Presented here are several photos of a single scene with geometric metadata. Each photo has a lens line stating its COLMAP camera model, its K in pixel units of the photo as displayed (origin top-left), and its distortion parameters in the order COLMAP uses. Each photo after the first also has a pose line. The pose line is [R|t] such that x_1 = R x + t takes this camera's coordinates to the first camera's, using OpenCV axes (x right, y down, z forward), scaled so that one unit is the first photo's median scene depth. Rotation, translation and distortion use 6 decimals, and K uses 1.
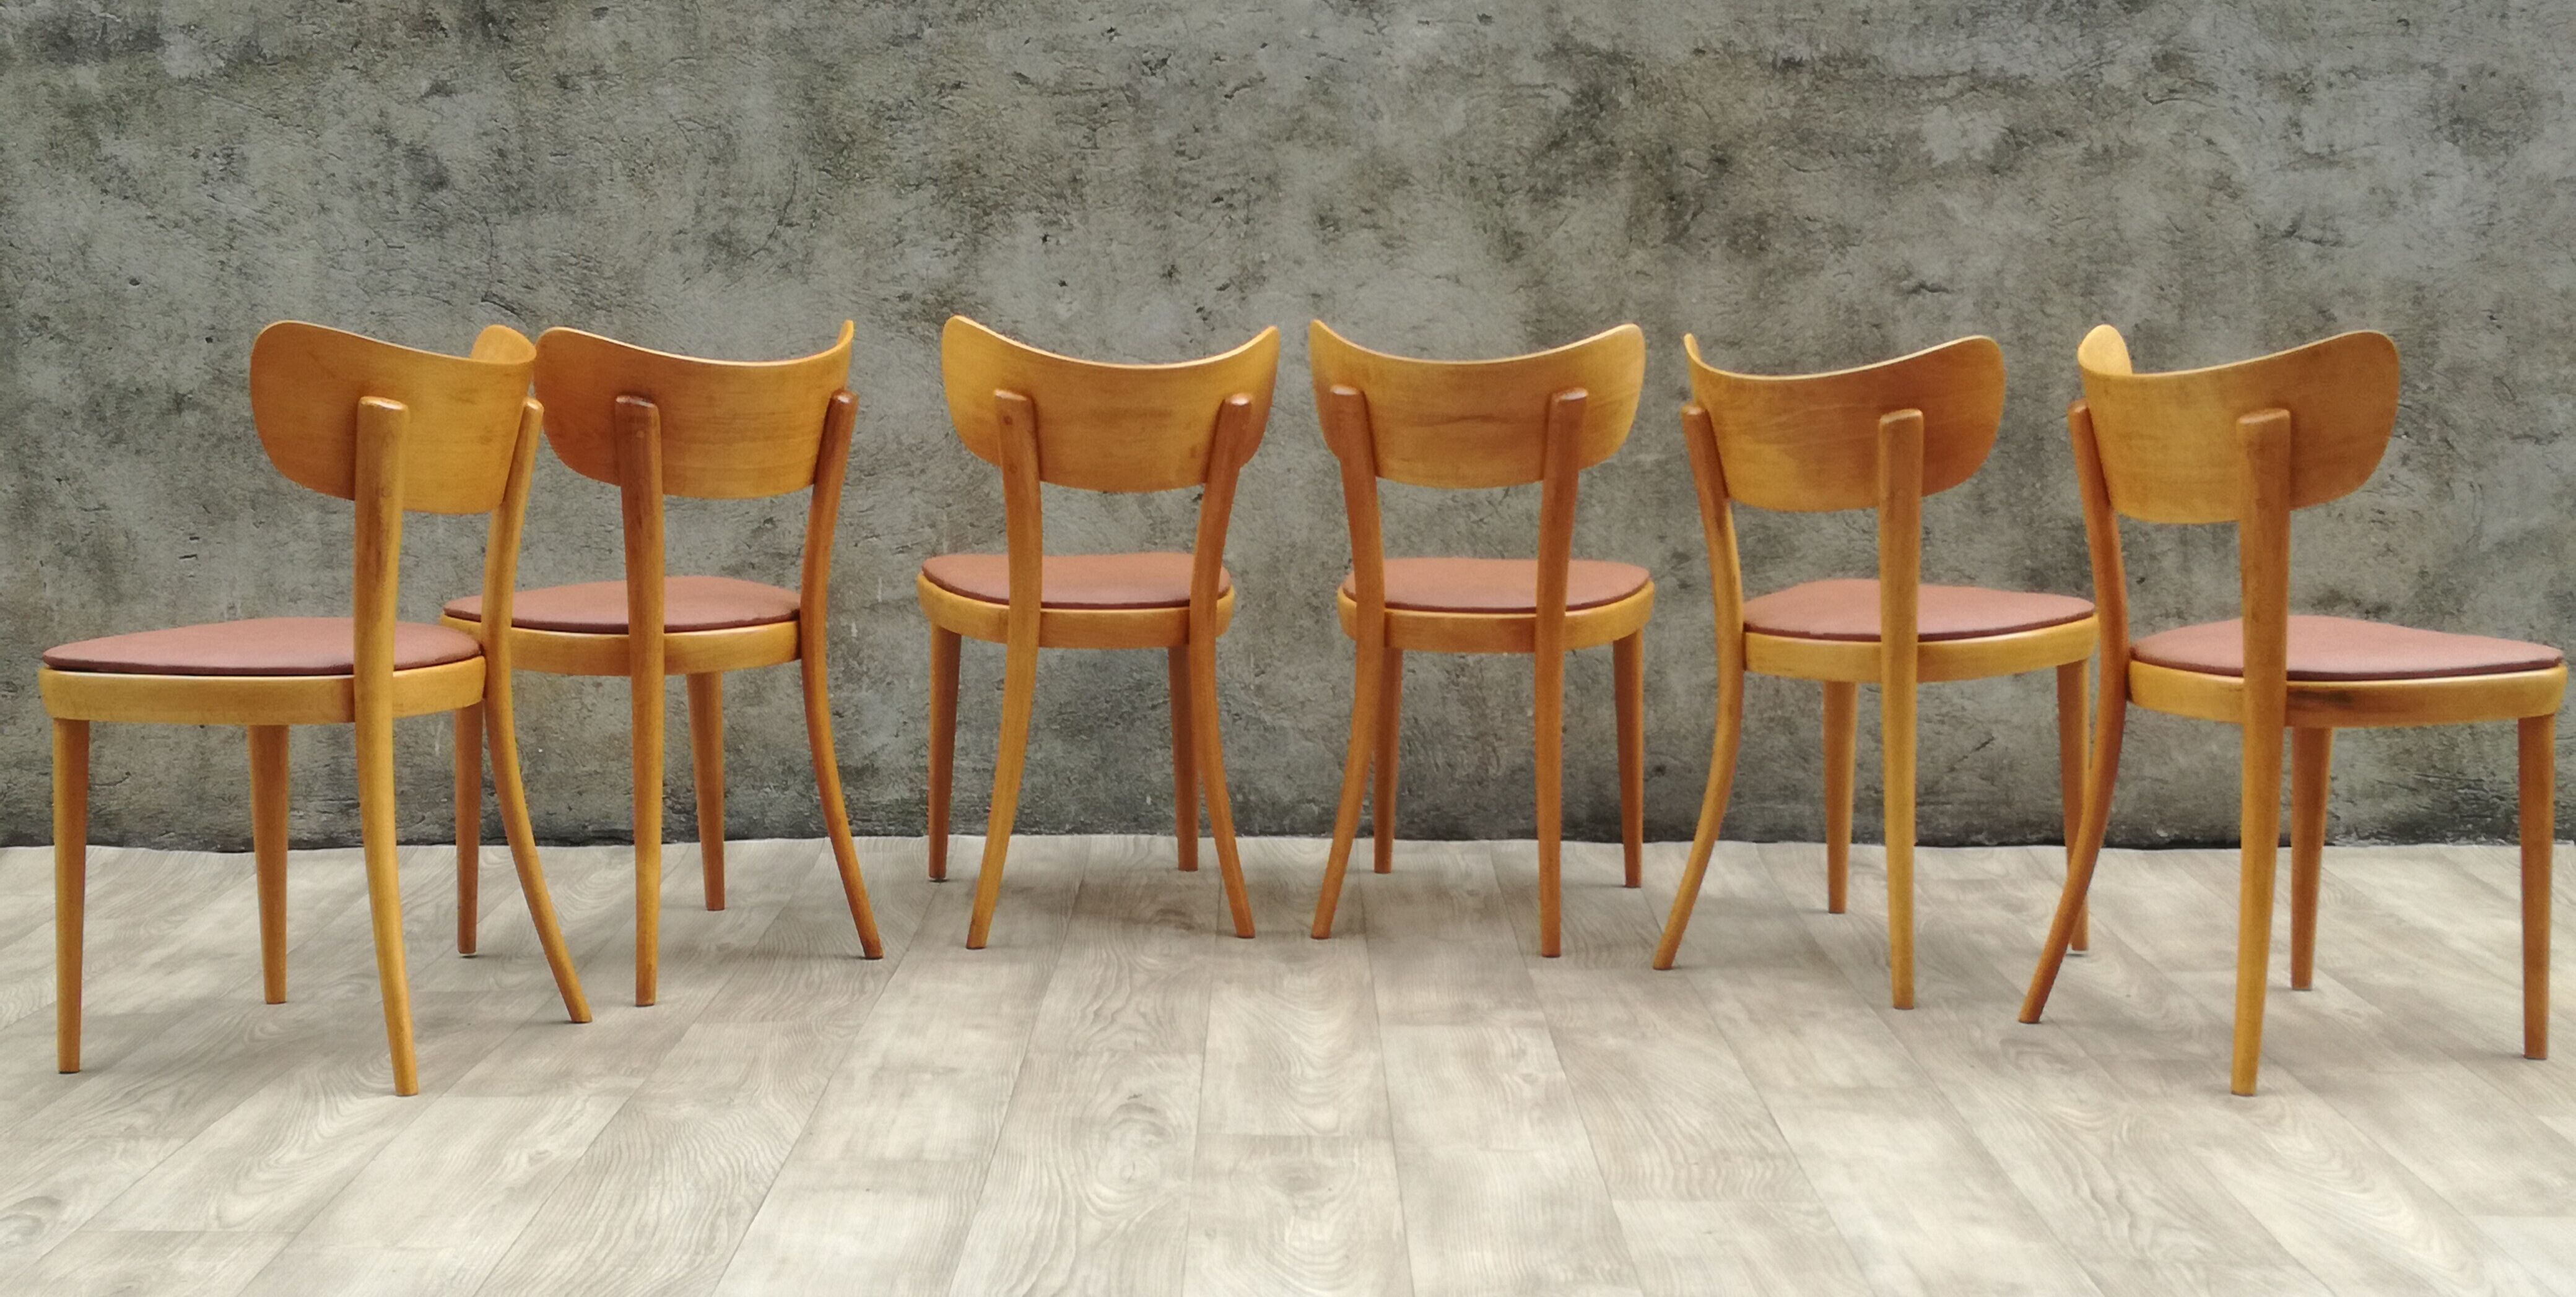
lens RADIAL K [[2948.8, 0, 1284.8], [0, 2948.8, 805.9], [0, 0, 1]] dist [0.148716, -0.348846]
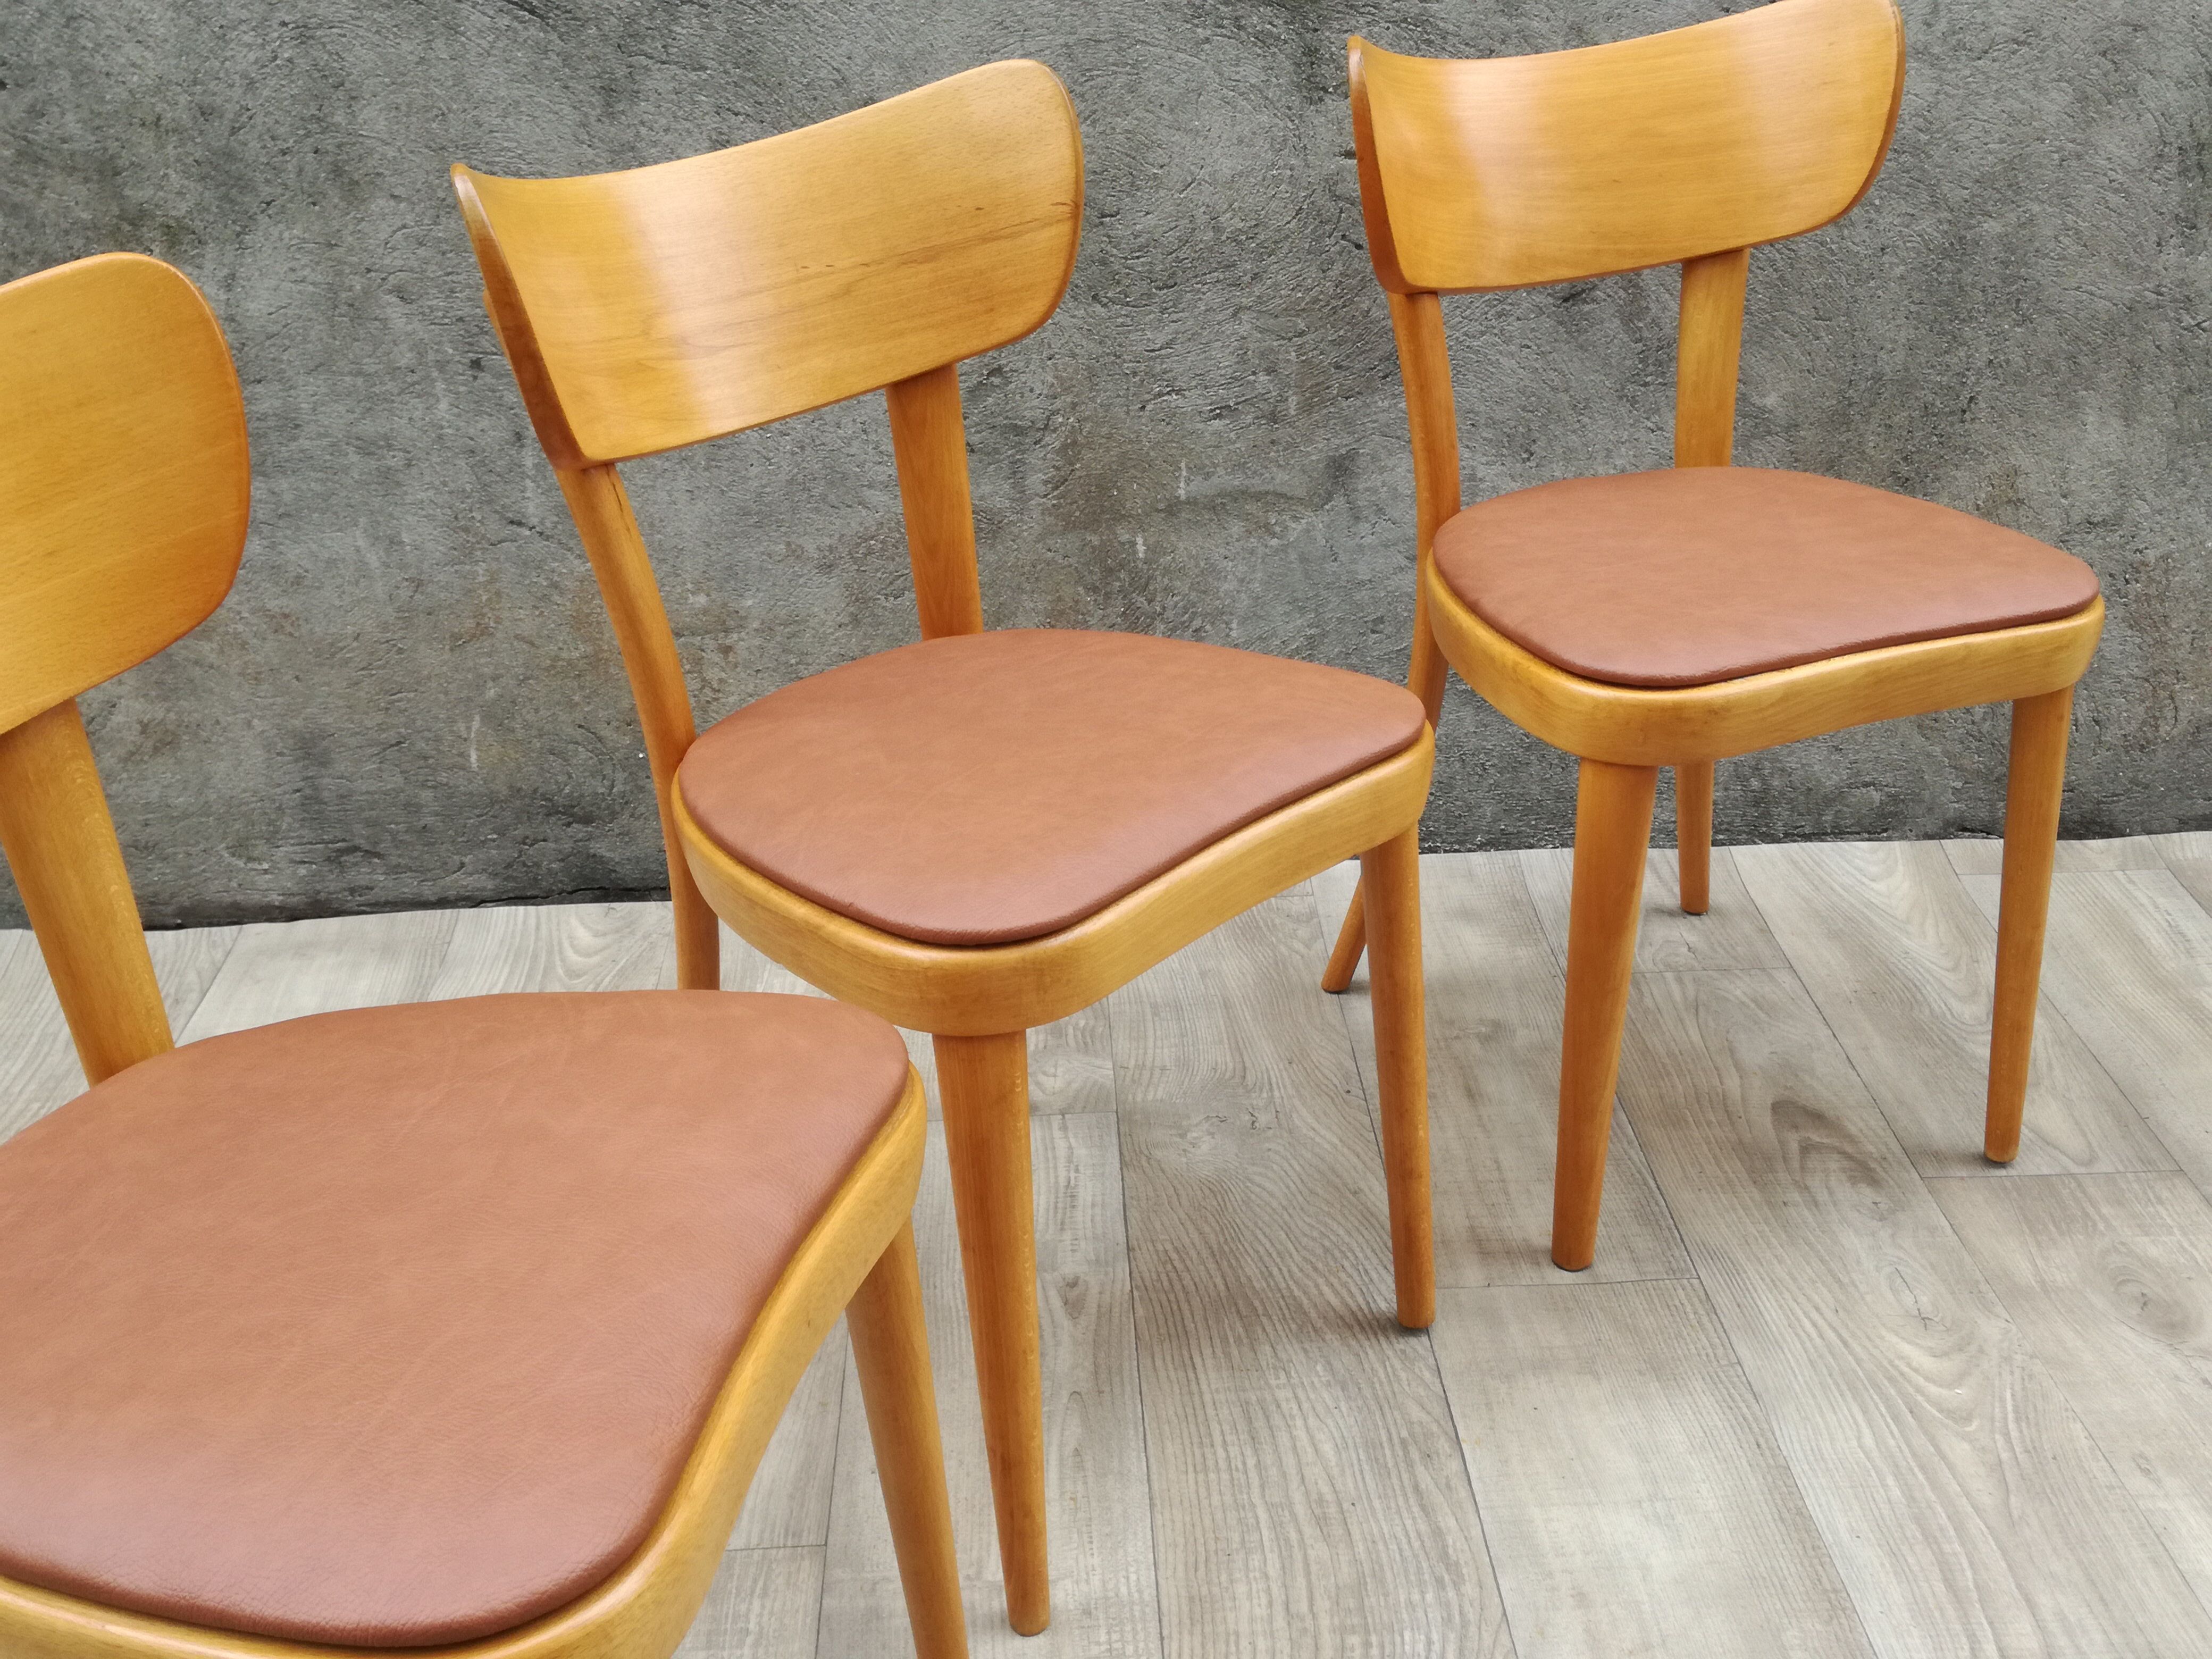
lens RADIAL K [[2240.7, 0, 1113.6], [0, 2240.7, 792.0], [0, 0, 1]] dist [0.142411, -0.339226]
pose [[0.999077, -0.037192, 0.021500, -0.163753], [0.030683, 0.968066, 0.248812, -0.126292], [-0.030067, -0.247922, 0.968313, 0.544848]]
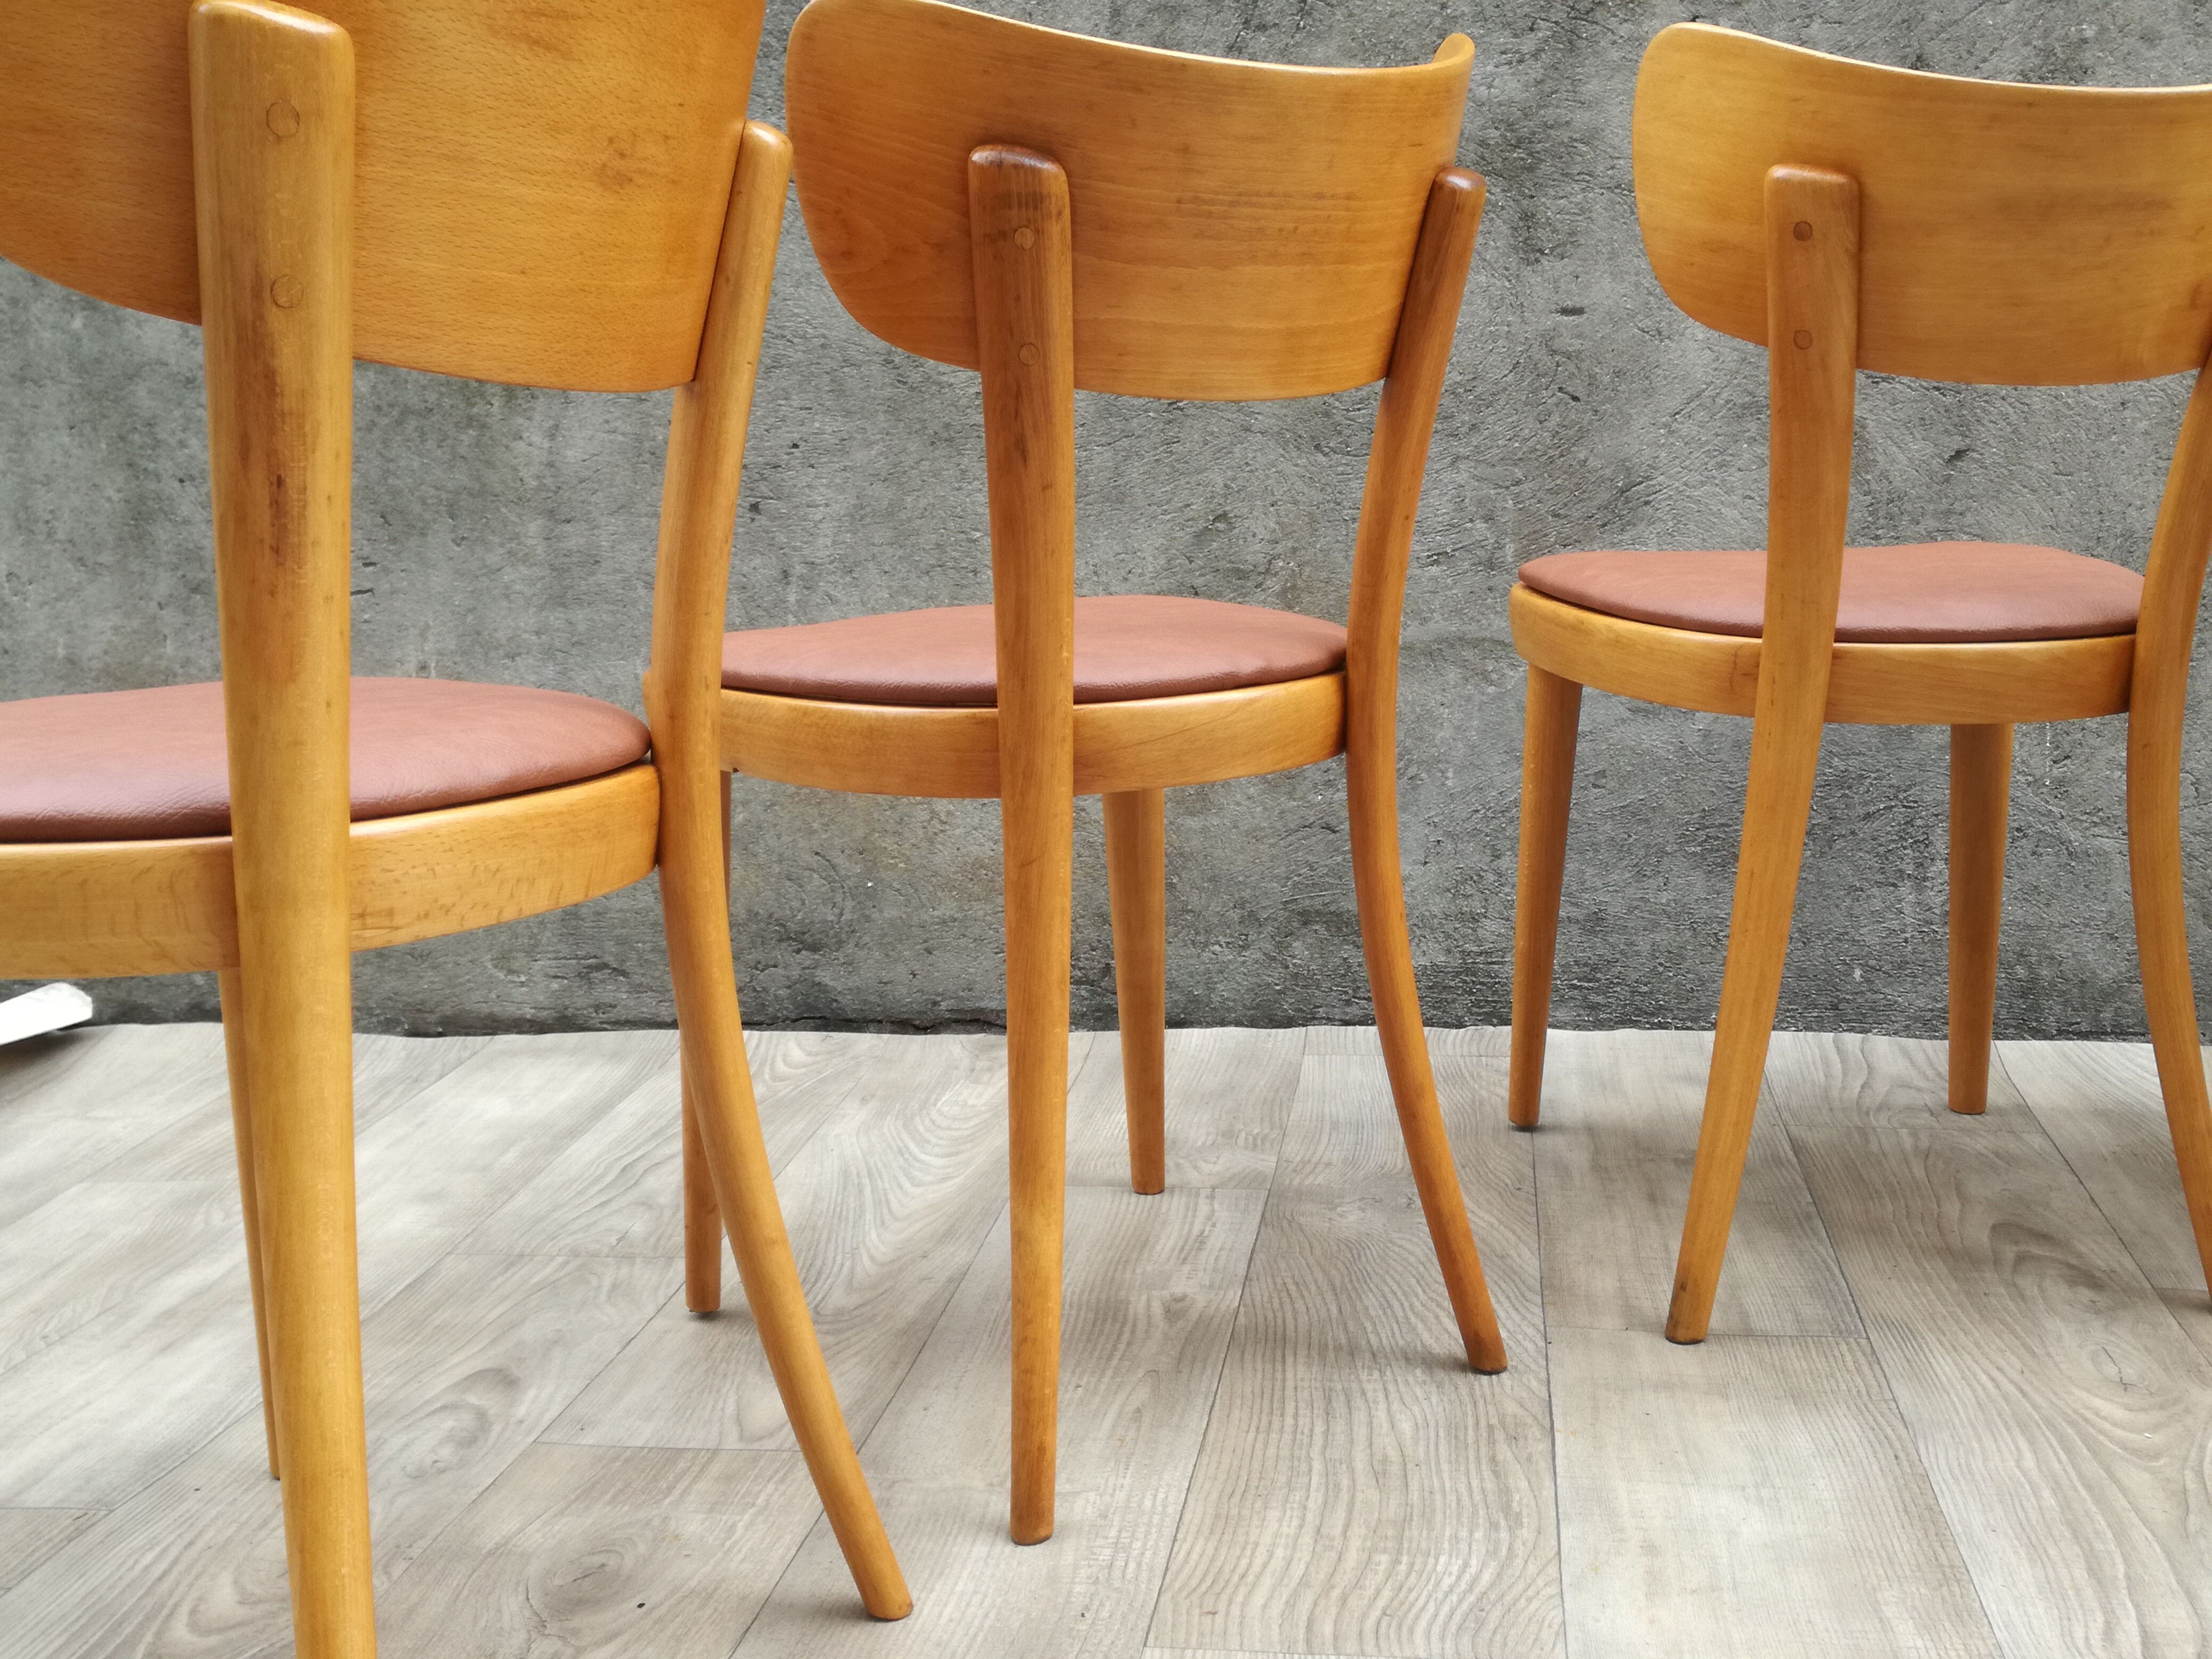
lens RADIAL K [[2240.7, 0, 1113.6], [0, 2240.7, 792.0], [0, 0, 1]] dist [0.142411, -0.339226]
pose [[0.985421, -0.001436, -0.170128, -0.116584], [-0.000900, 0.999906, -0.013654, -0.032289], [0.170132, 0.013608, 0.985327, 0.534304]]
